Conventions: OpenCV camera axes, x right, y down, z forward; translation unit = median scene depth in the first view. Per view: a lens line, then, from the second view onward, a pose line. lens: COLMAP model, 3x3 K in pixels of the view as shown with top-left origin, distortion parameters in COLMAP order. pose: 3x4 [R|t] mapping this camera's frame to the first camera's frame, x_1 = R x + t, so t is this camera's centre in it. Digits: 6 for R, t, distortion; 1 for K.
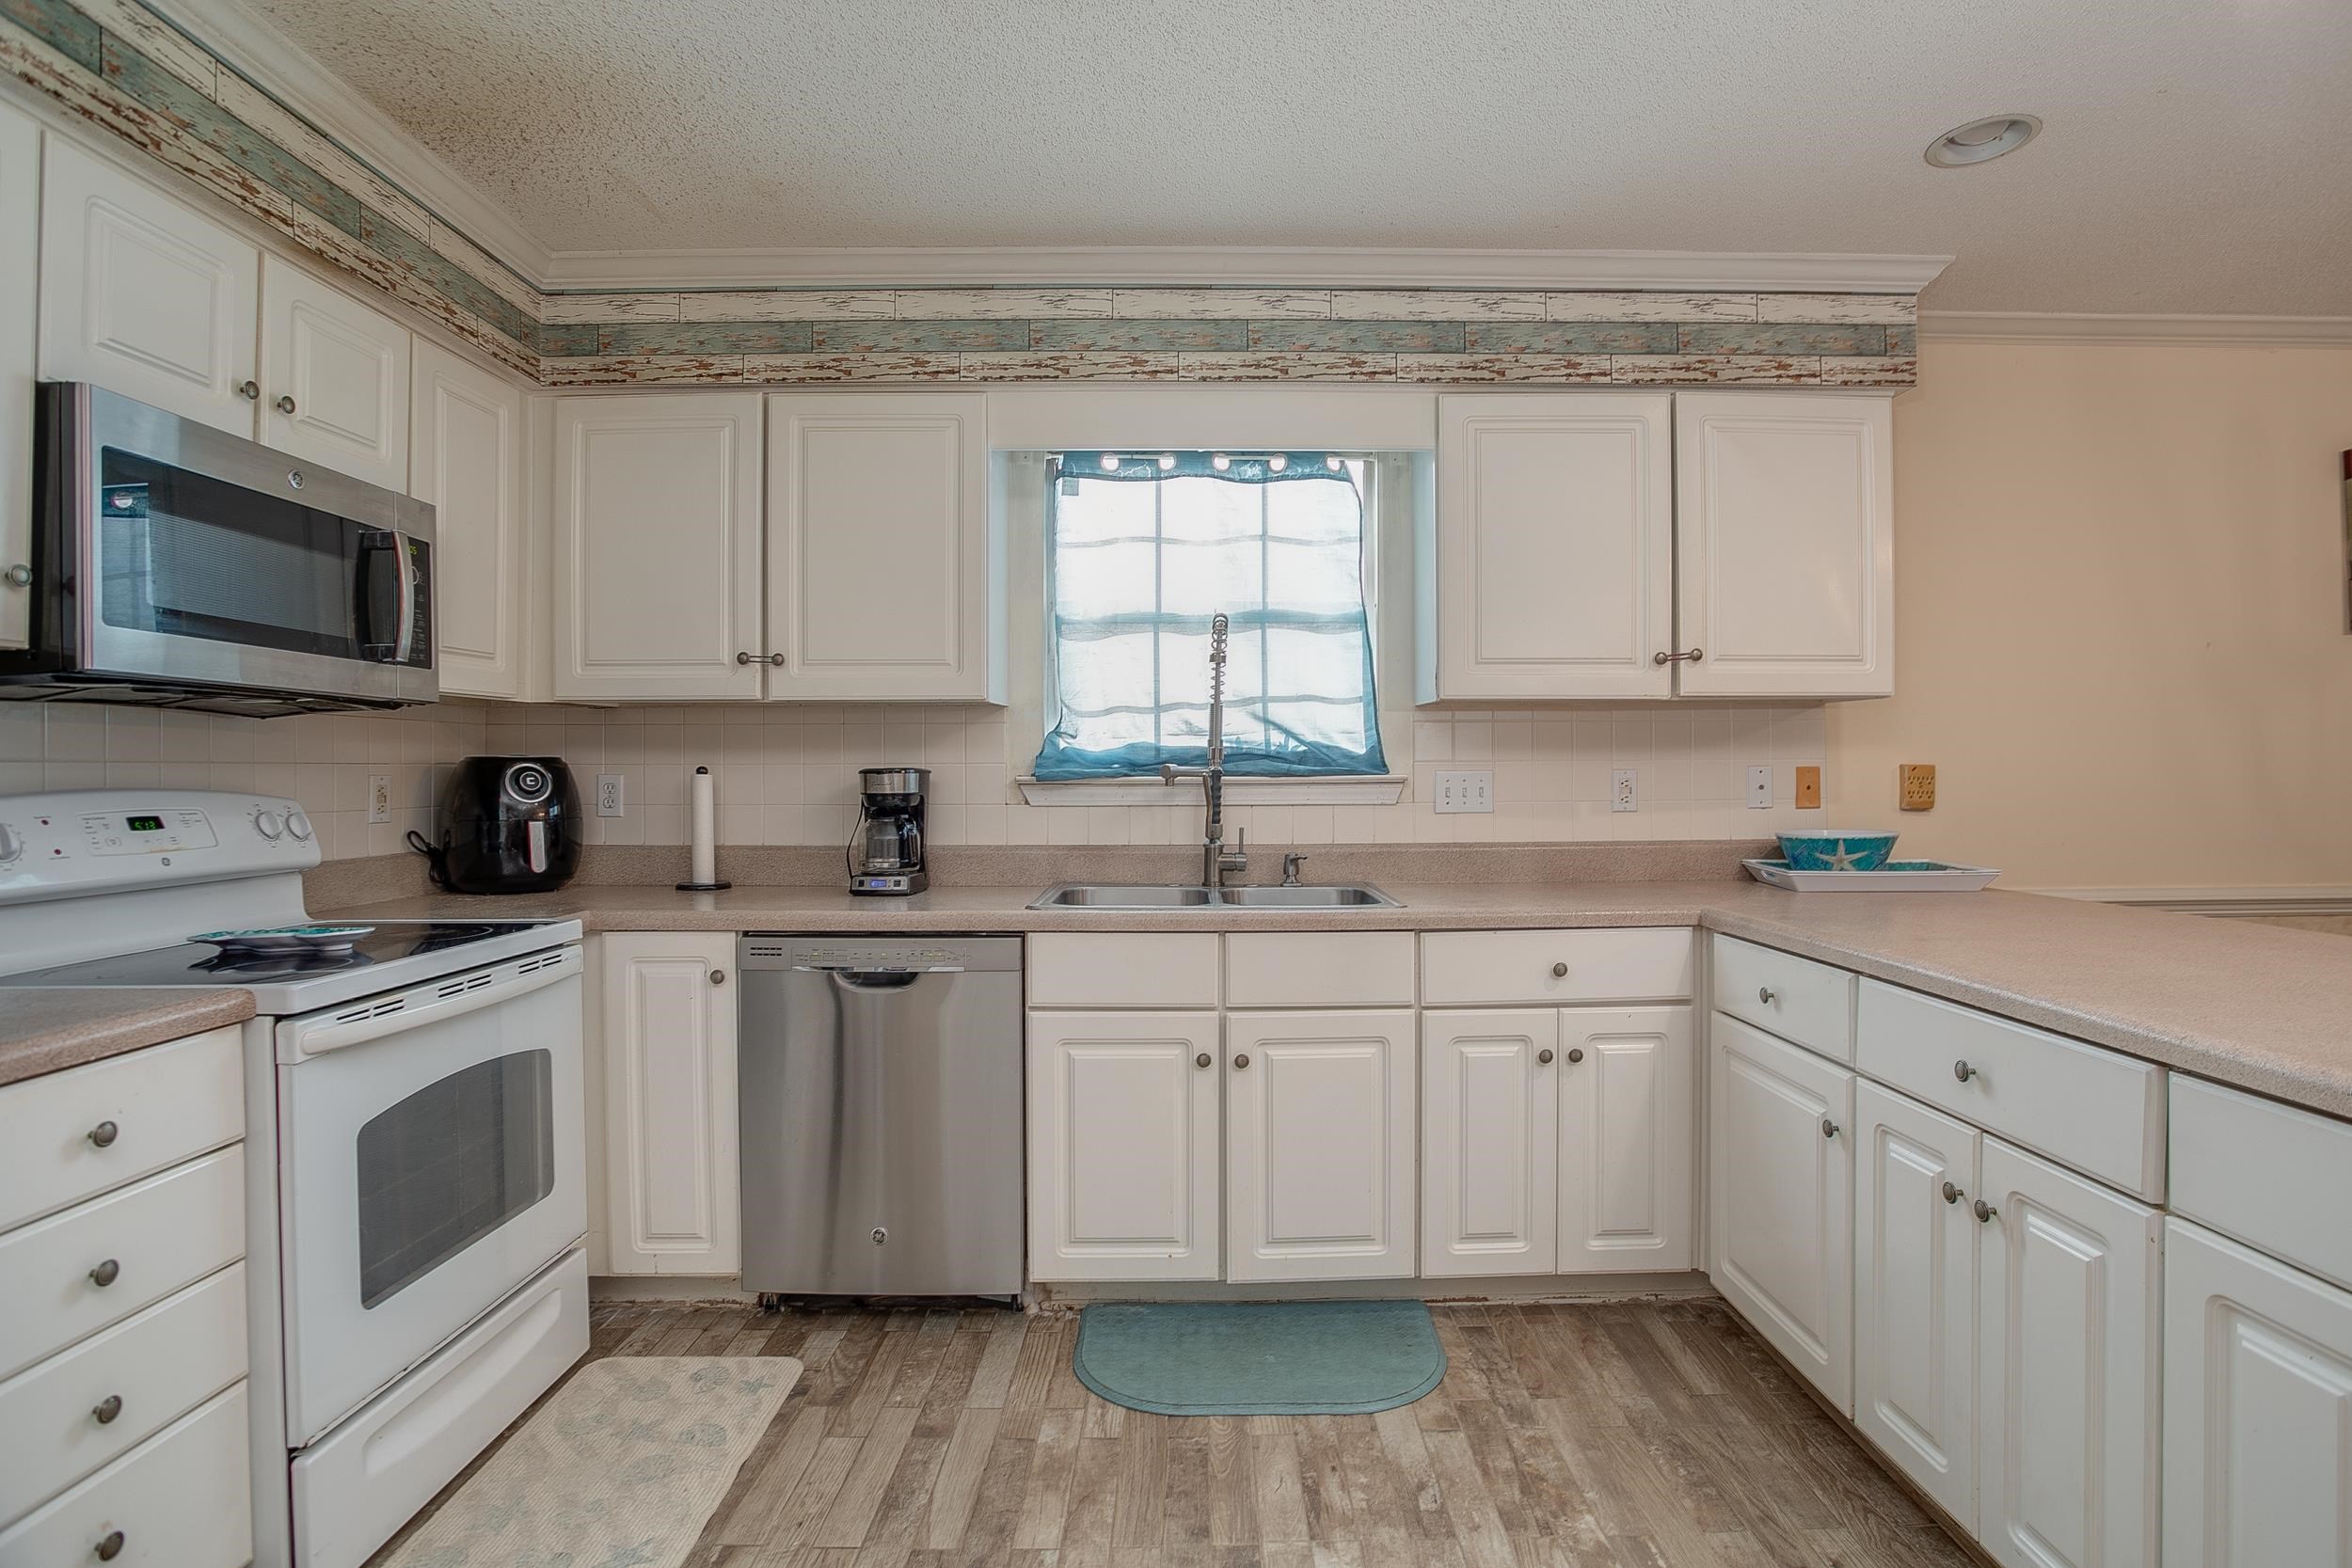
lens RADIAL K [[1153.0, 0, 1198.7], [0, 1153.0, 767.0], [0, 0, 1]] dist [-0.064390, 0.028809]
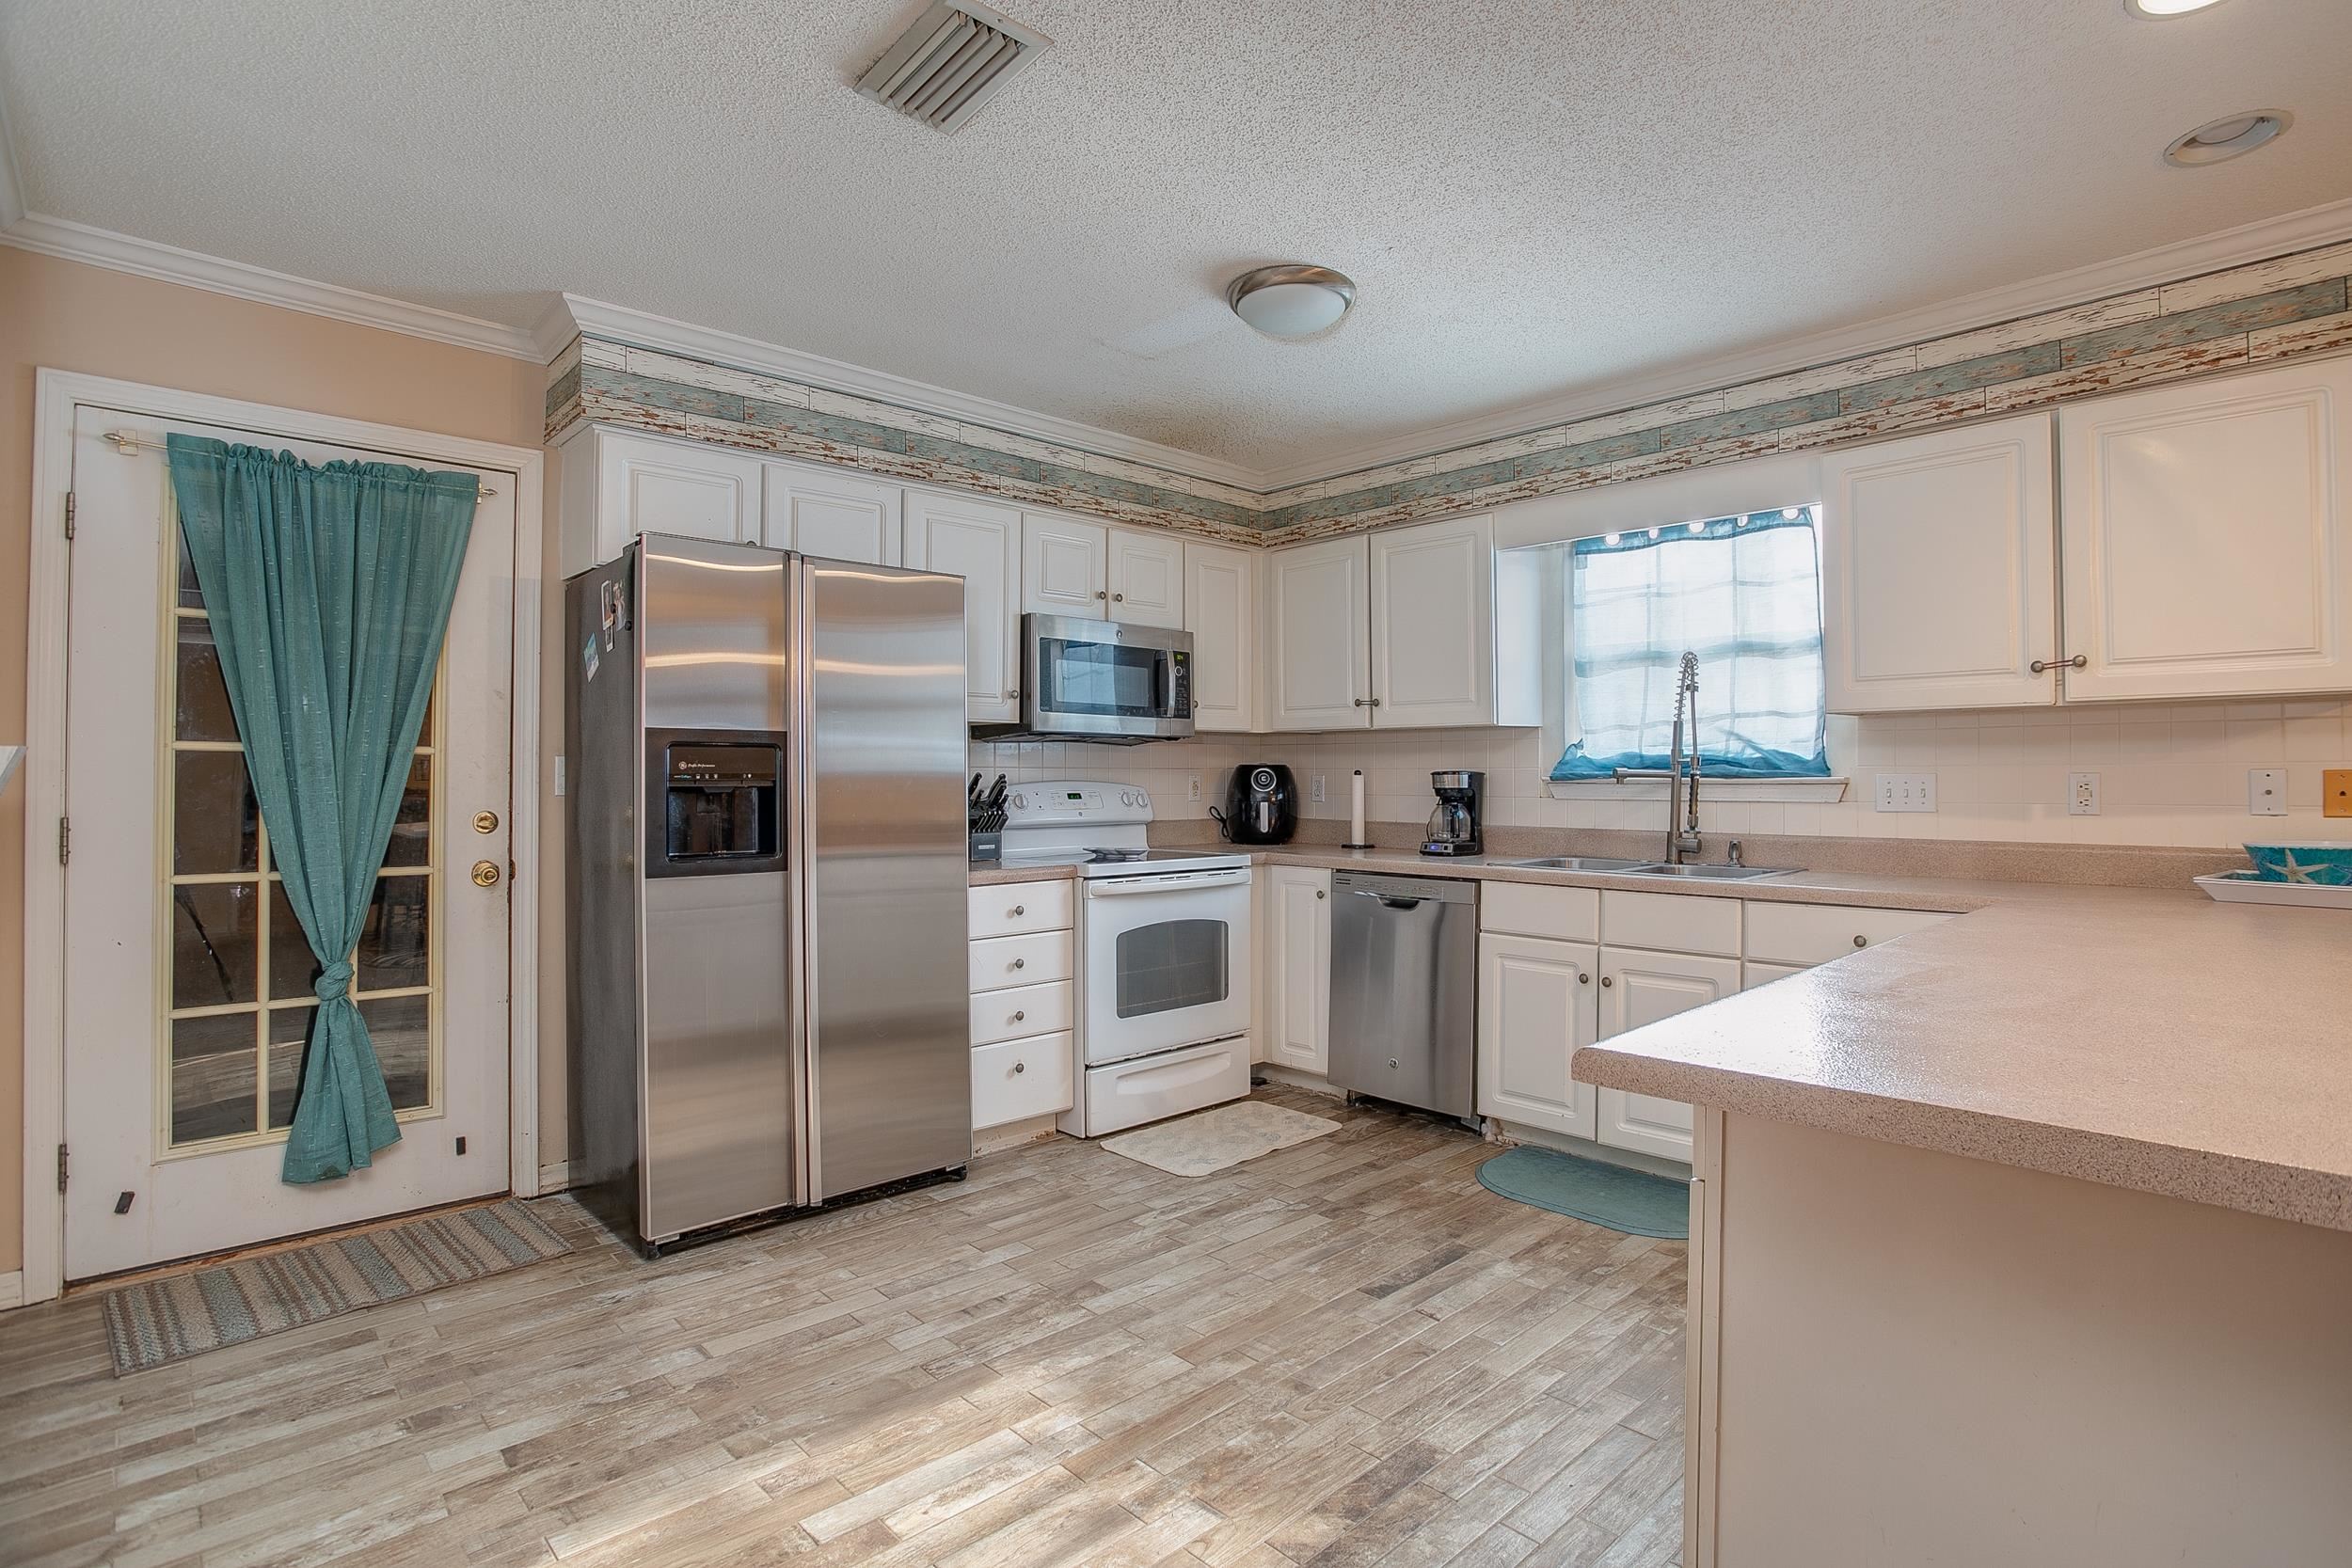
lens RADIAL K [[1151.7, 0, 1214.2], [0, 1151.7, 770.4], [0, 0, 1]] dist [-0.056245, 0.025397]
pose [[0.691285, -0.000246, -0.722582, 0.627672], [-0.000196, 1.000000, -0.000528, 0.000861], [0.722582, 0.000506, 0.691285, -0.263793]]
